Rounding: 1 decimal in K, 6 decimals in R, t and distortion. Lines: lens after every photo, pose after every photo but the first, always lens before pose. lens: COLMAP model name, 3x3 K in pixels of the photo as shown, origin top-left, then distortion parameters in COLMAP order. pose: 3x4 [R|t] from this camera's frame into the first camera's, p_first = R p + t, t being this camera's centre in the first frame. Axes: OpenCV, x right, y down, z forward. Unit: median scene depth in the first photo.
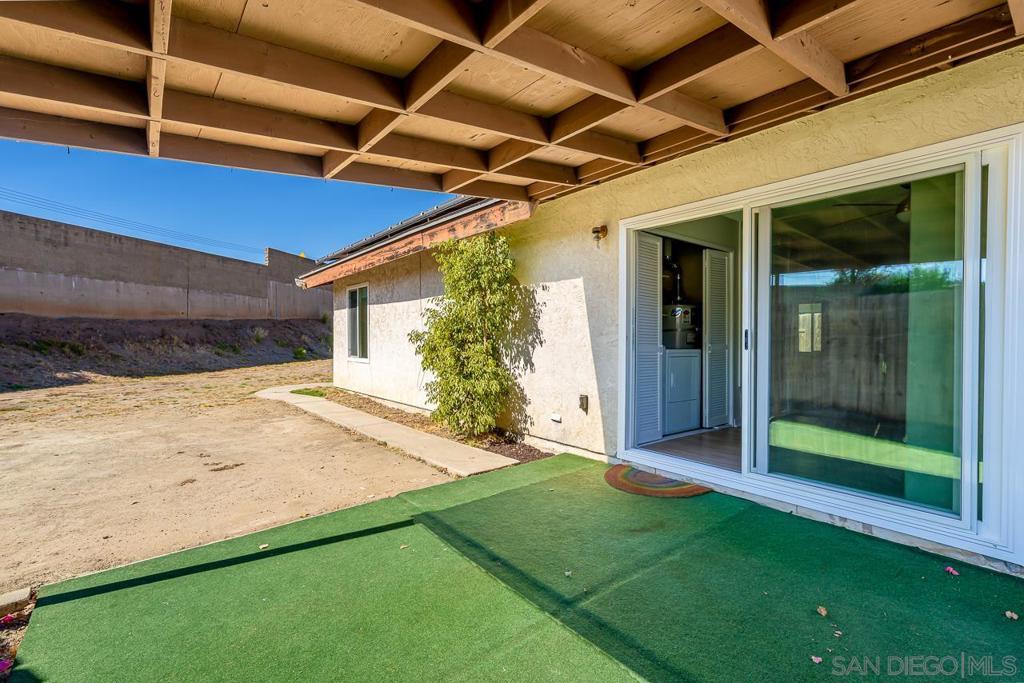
lens RADIAL K [[471.5, 0, 520.6], [0, 471.5, 342.7], [0, 0, 1]] dist [0.001131, 0.000222]
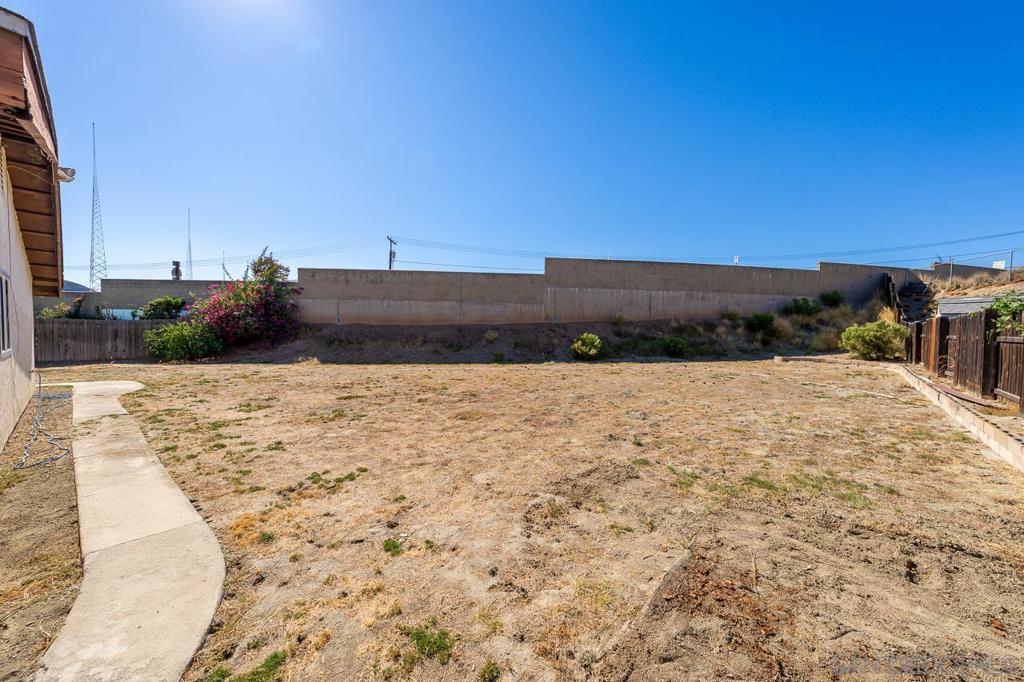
lens RADIAL K [[354.5, 0, 515.5], [0, 354.5, 342.6], [0, 0, 1]] dist [-0.004671, 0.000056]
pose [[0.255333, 0.031625, -0.966336, 0.410846], [-0.027846, 0.999291, 0.025345, -0.035470], [0.966452, 0.020437, 0.256032, 1.150093]]
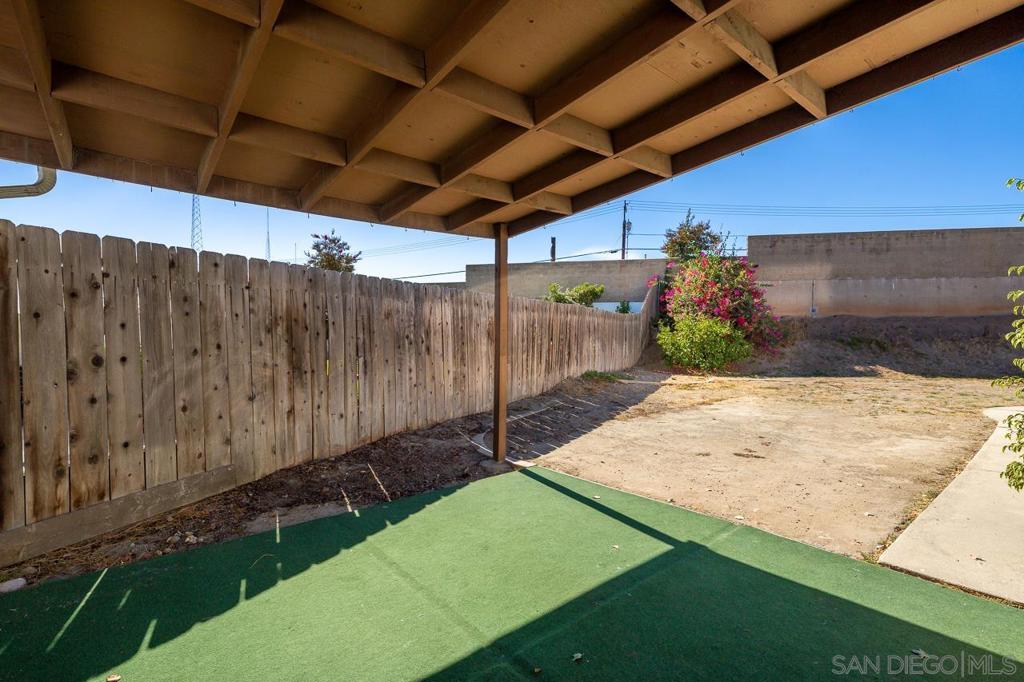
lens RADIAL K [[471.5, 0, 520.6], [0, 471.5, 342.2], [0, 0, 1]] dist [0.001131, 0.000222]
pose [[0.011743, 0.022105, -0.999687, 0.128472], [-0.019433, 0.999572, 0.021875, -0.001942], [0.999742, 0.019170, 0.012168, 0.138313]]
